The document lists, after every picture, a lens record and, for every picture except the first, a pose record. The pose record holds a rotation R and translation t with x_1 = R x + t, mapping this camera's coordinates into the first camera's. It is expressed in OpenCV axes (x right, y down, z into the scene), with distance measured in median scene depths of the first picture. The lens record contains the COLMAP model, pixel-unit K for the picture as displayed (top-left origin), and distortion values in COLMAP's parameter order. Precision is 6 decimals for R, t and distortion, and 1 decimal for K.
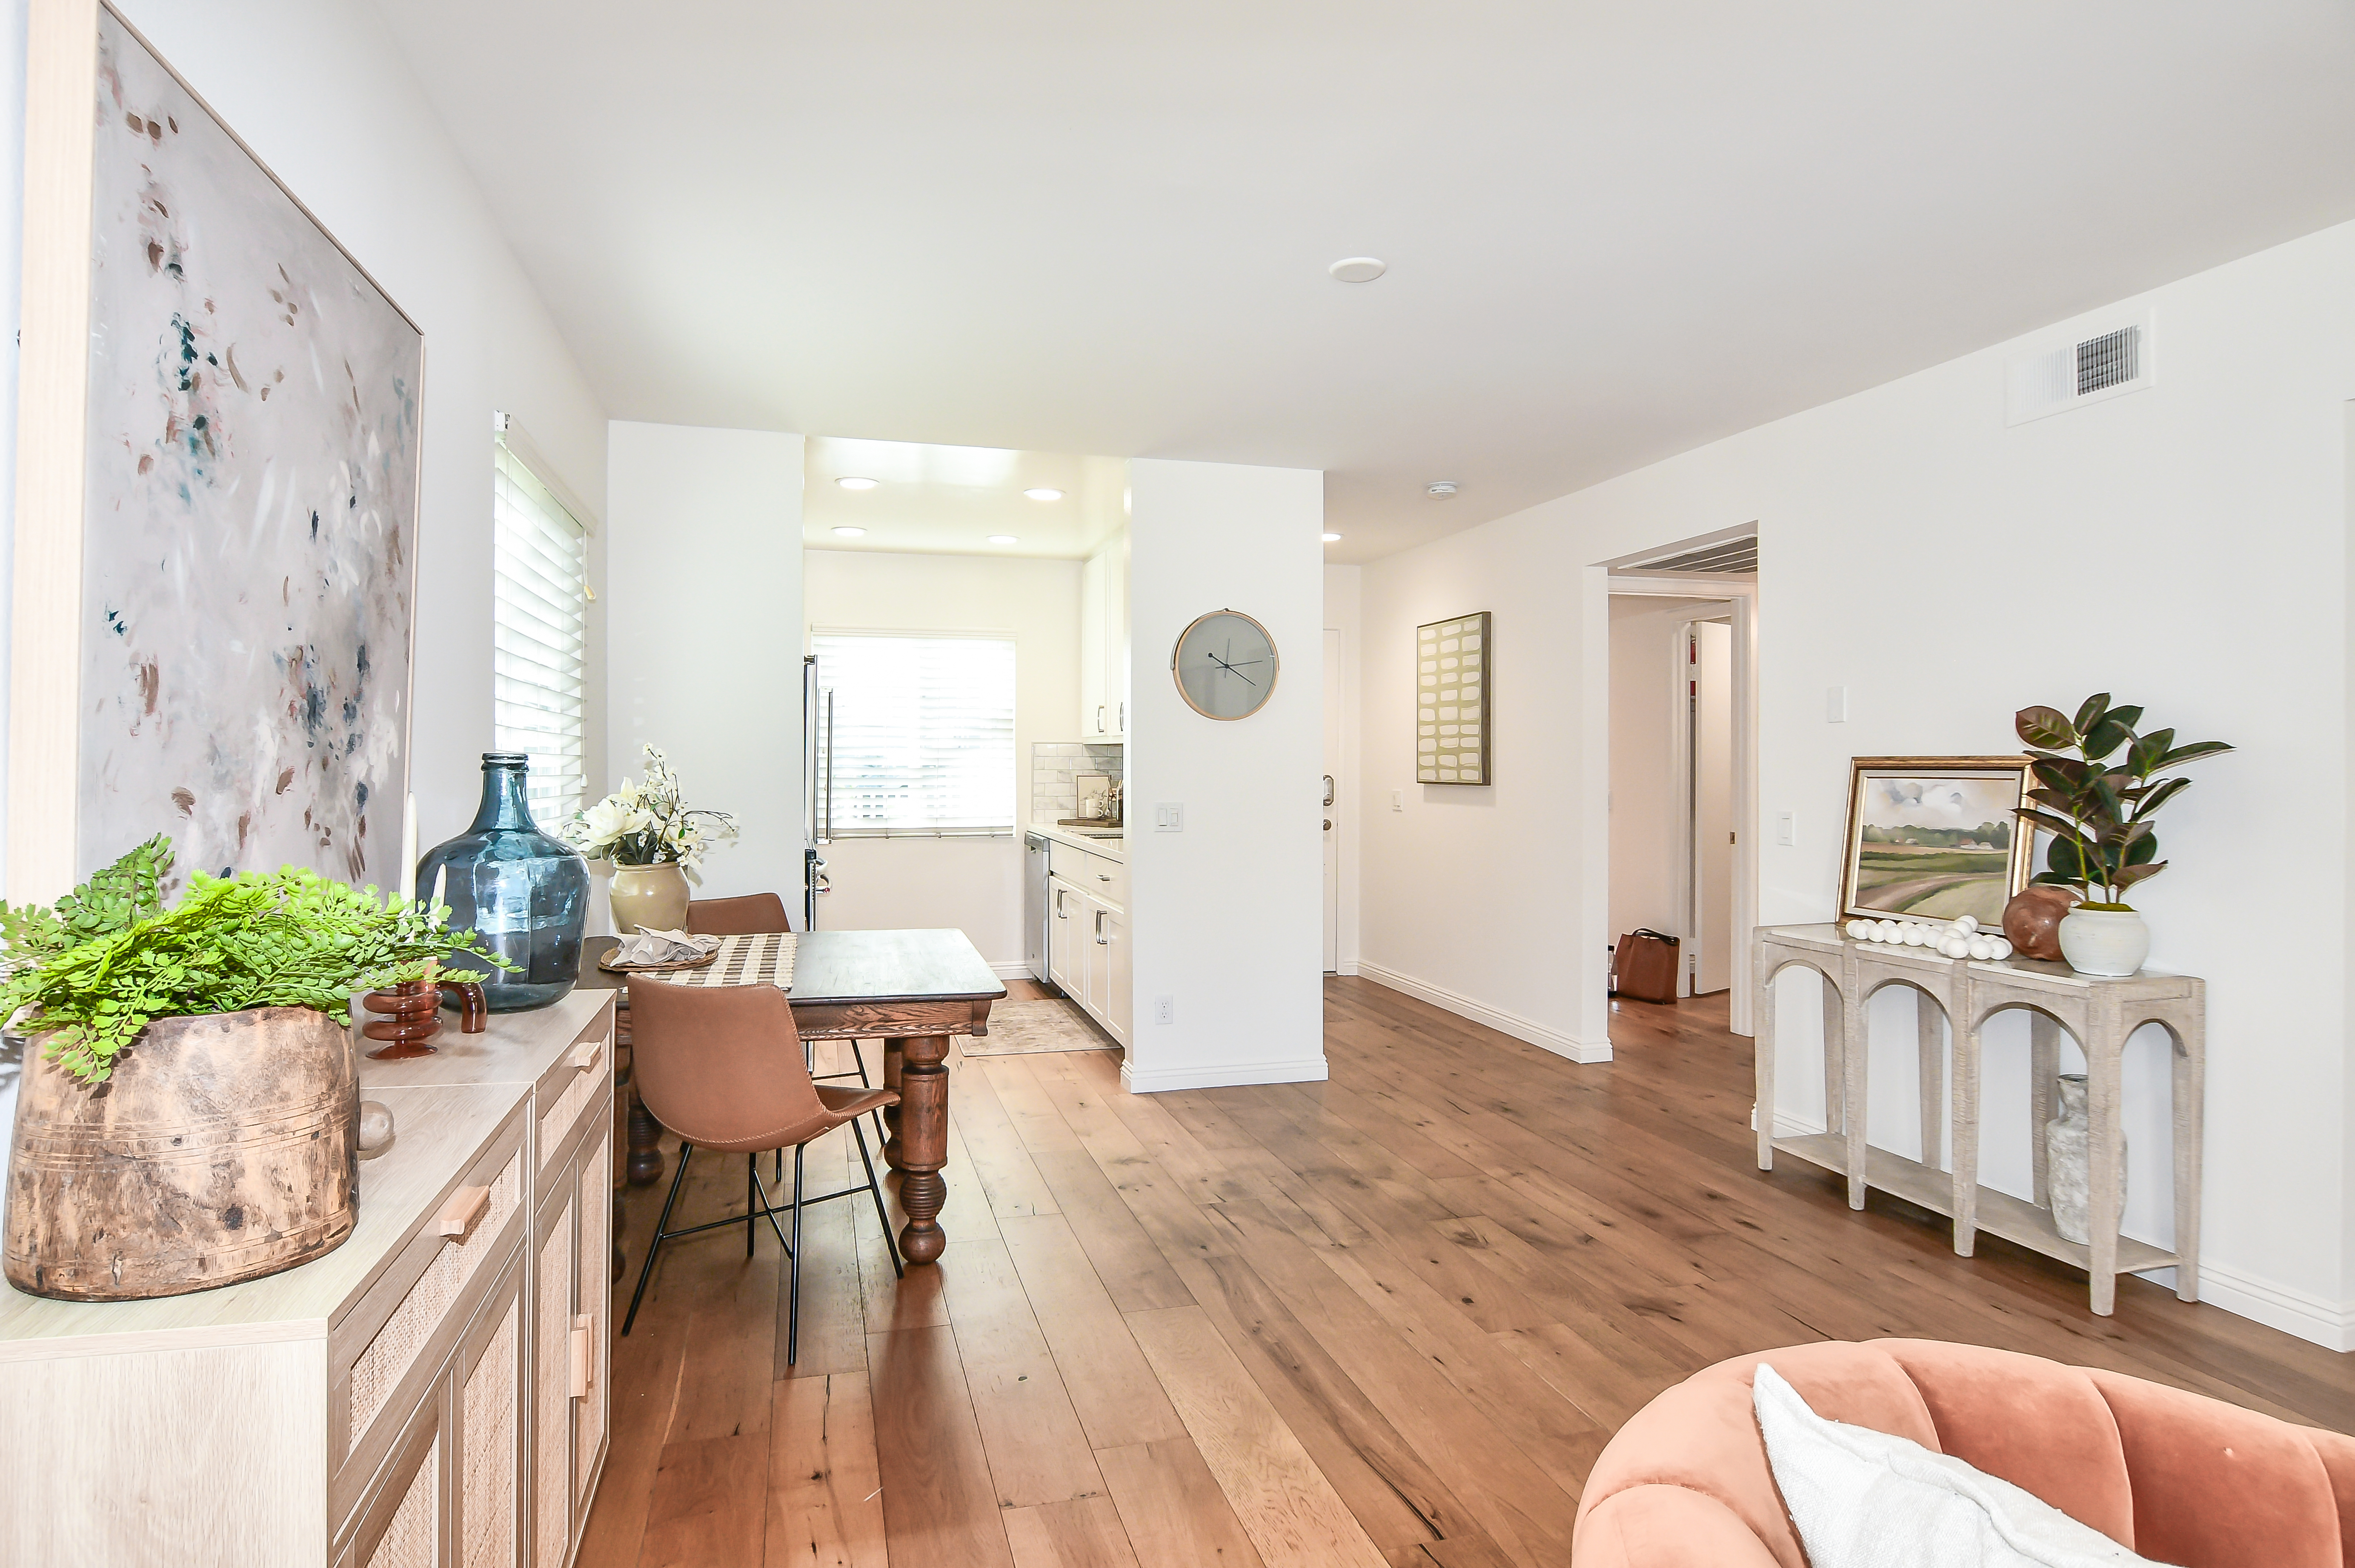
lens RADIAL K [[1266.4, 0, 1151.7], [0, 1266.4, 775.9], [0, 0, 1]] dist [-0.031417, 0.000418]
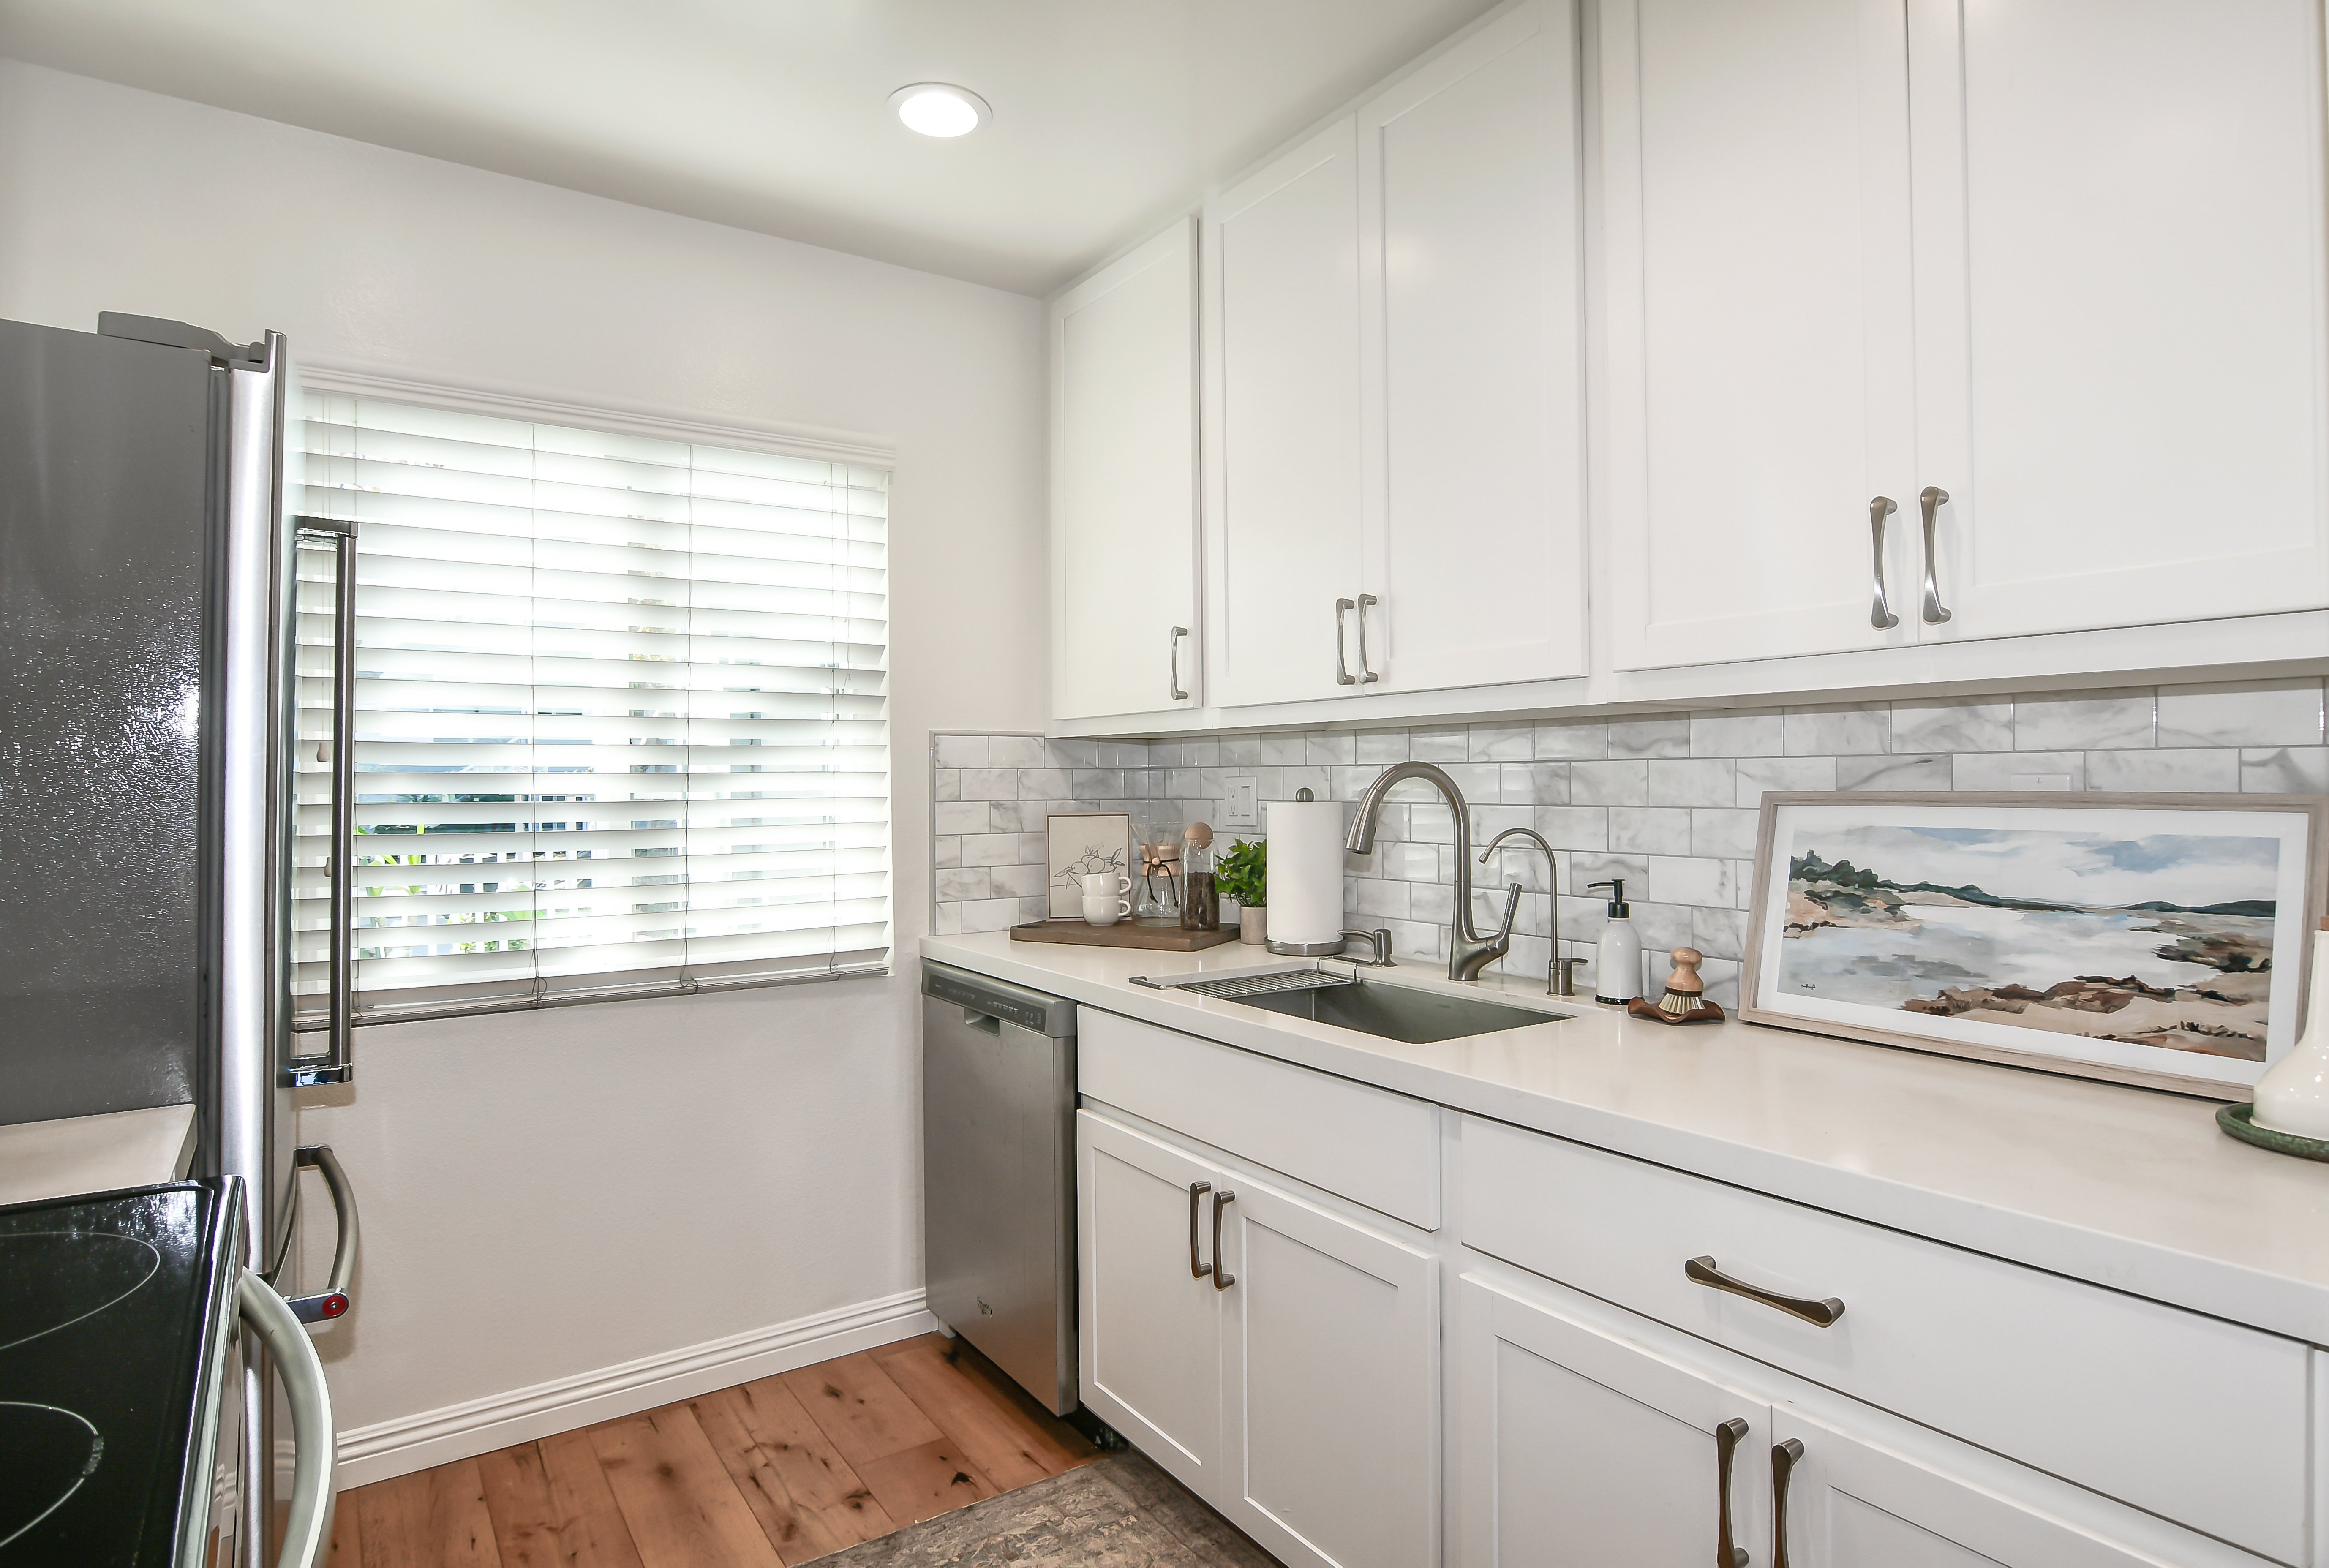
lens RADIAL K [[1255.7, 0, 1164.5], [0, 1255.7, 784.0], [0, 0, 1]] dist [-0.021969, 0.001066]
pose [[0.942924, -0.009825, 0.332863, -0.326620], [0.013619, 0.999866, -0.009068, -0.012212], [-0.332730, 0.013084, 0.942932, 1.268062]]
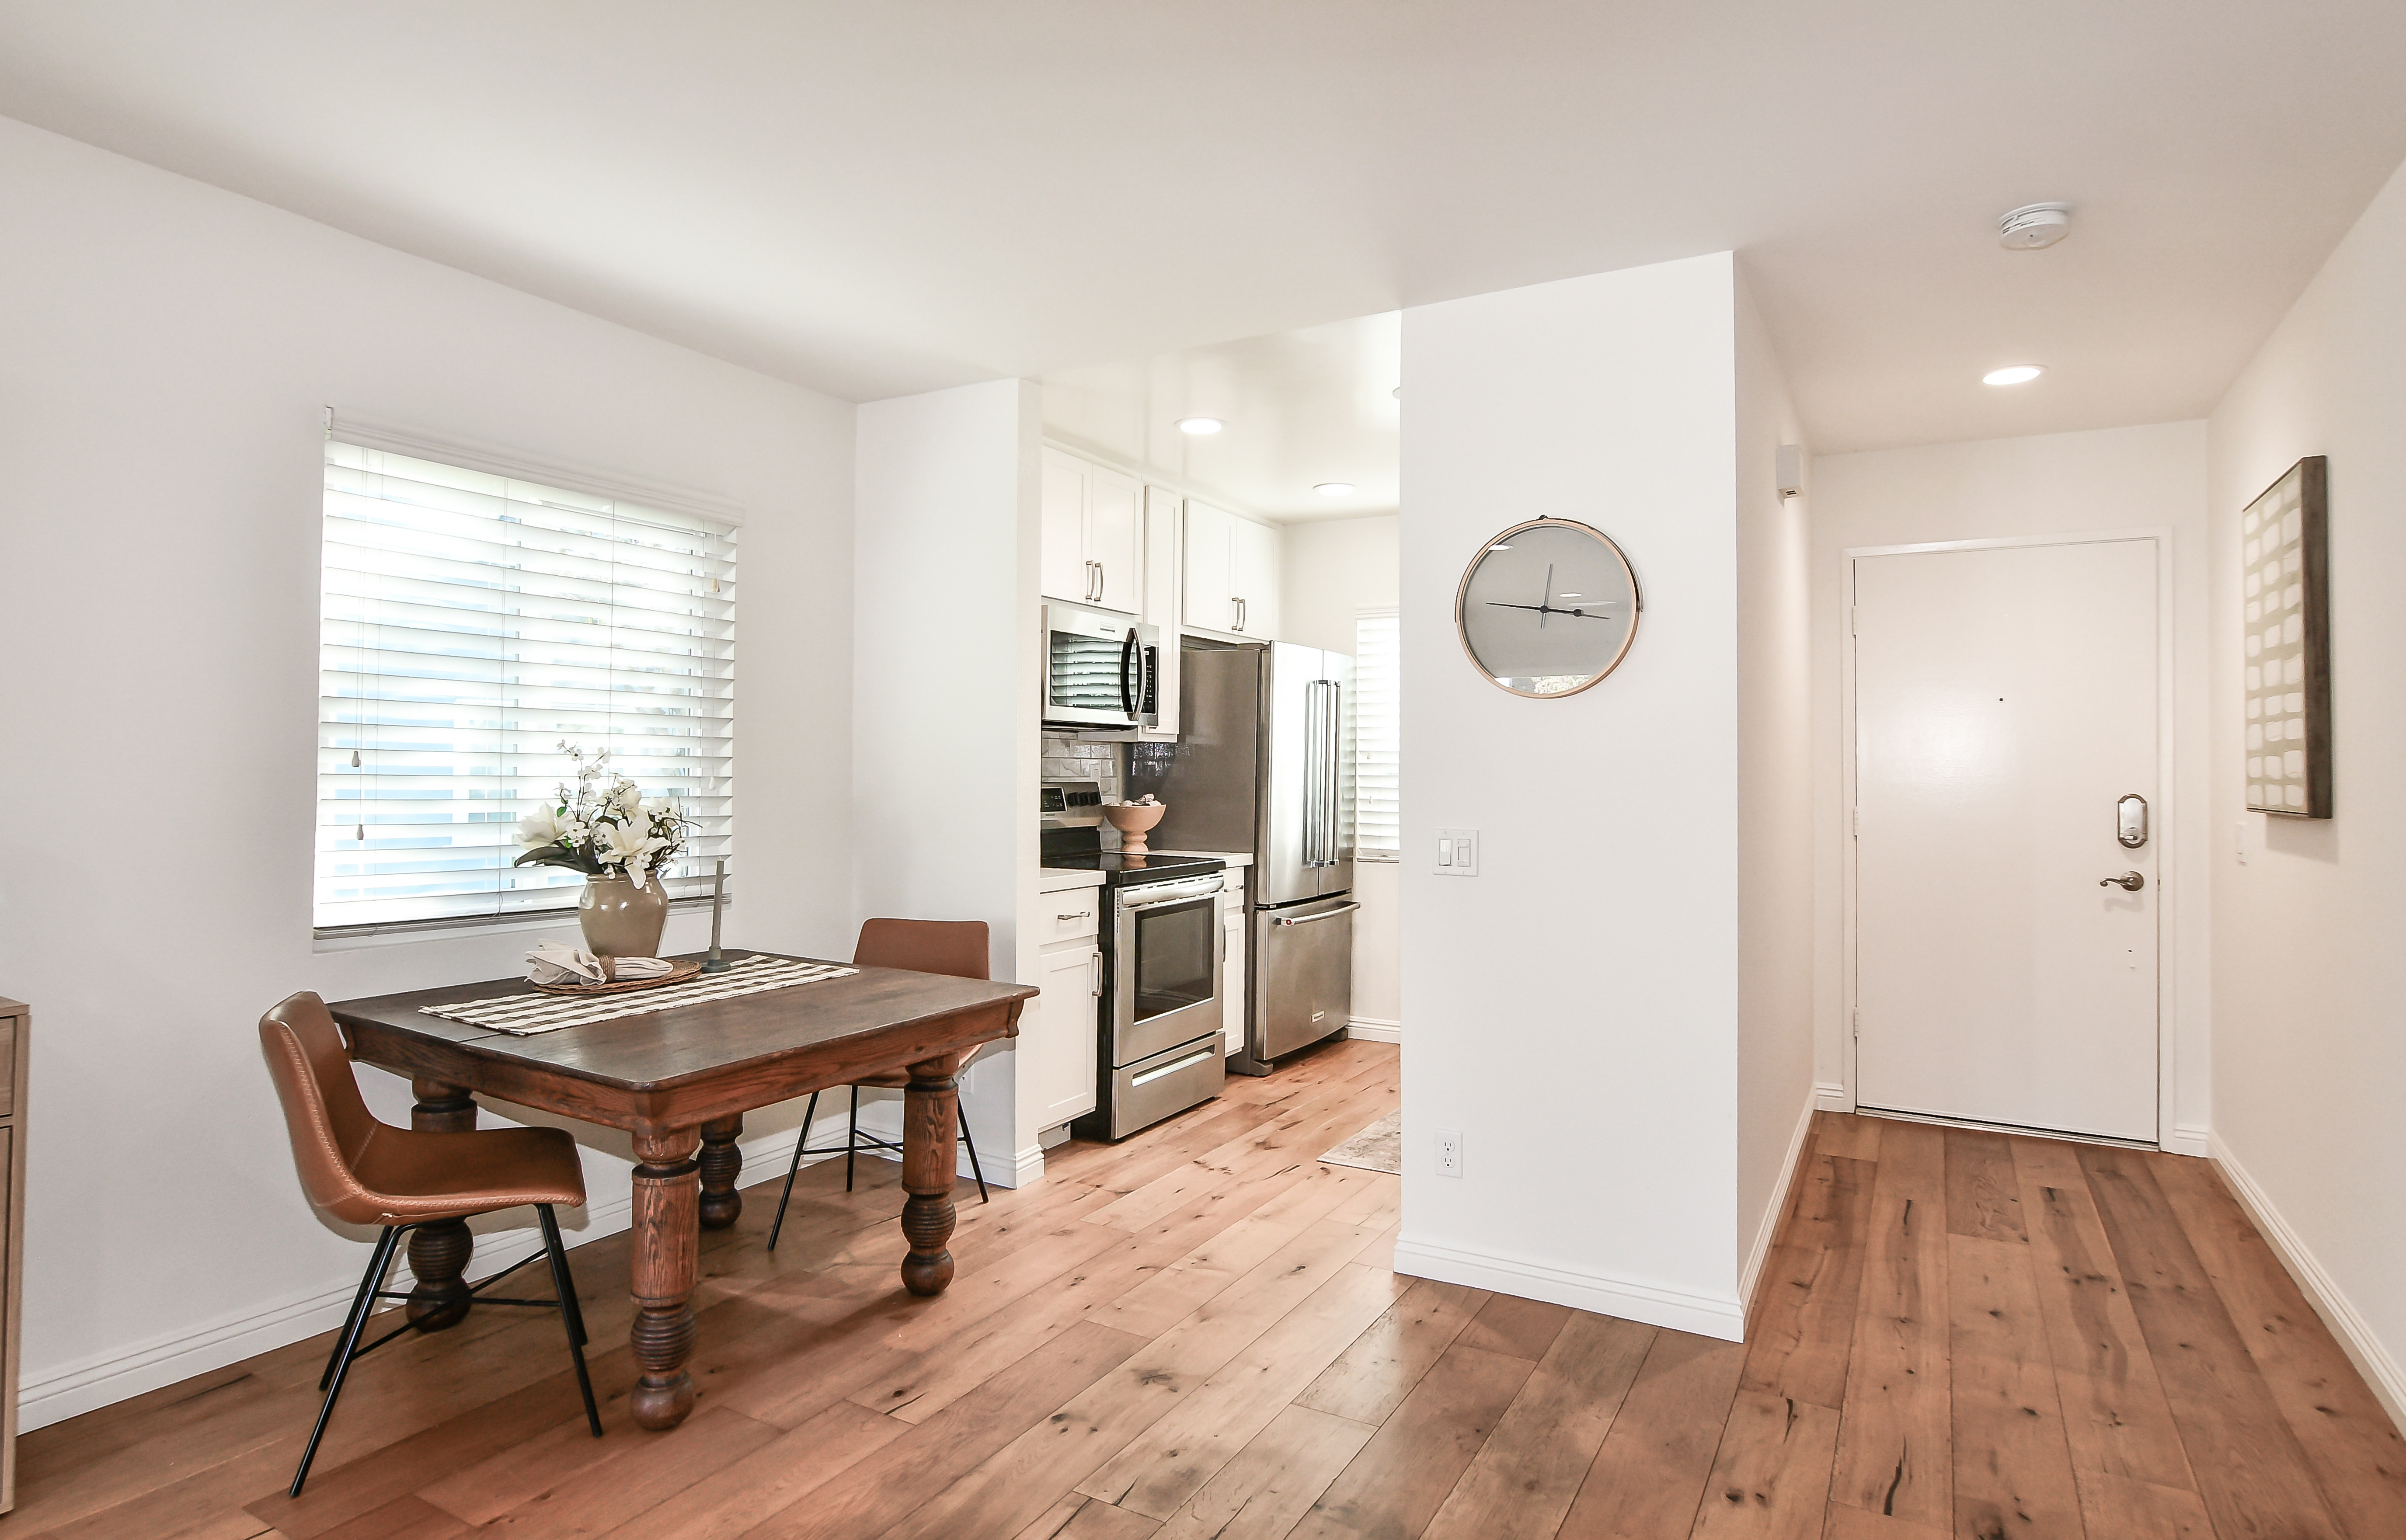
lens RADIAL K [[1304.8, 0, 1174.0], [0, 1304.8, 747.5], [0, 0, 1]] dist [-0.011957, -0.000499]
pose [[0.699431, -0.008902, -0.714645, 0.537028], [-0.012401, 0.999621, -0.024590, -0.003632], [0.714592, 0.026062, 0.699055, 0.605789]]
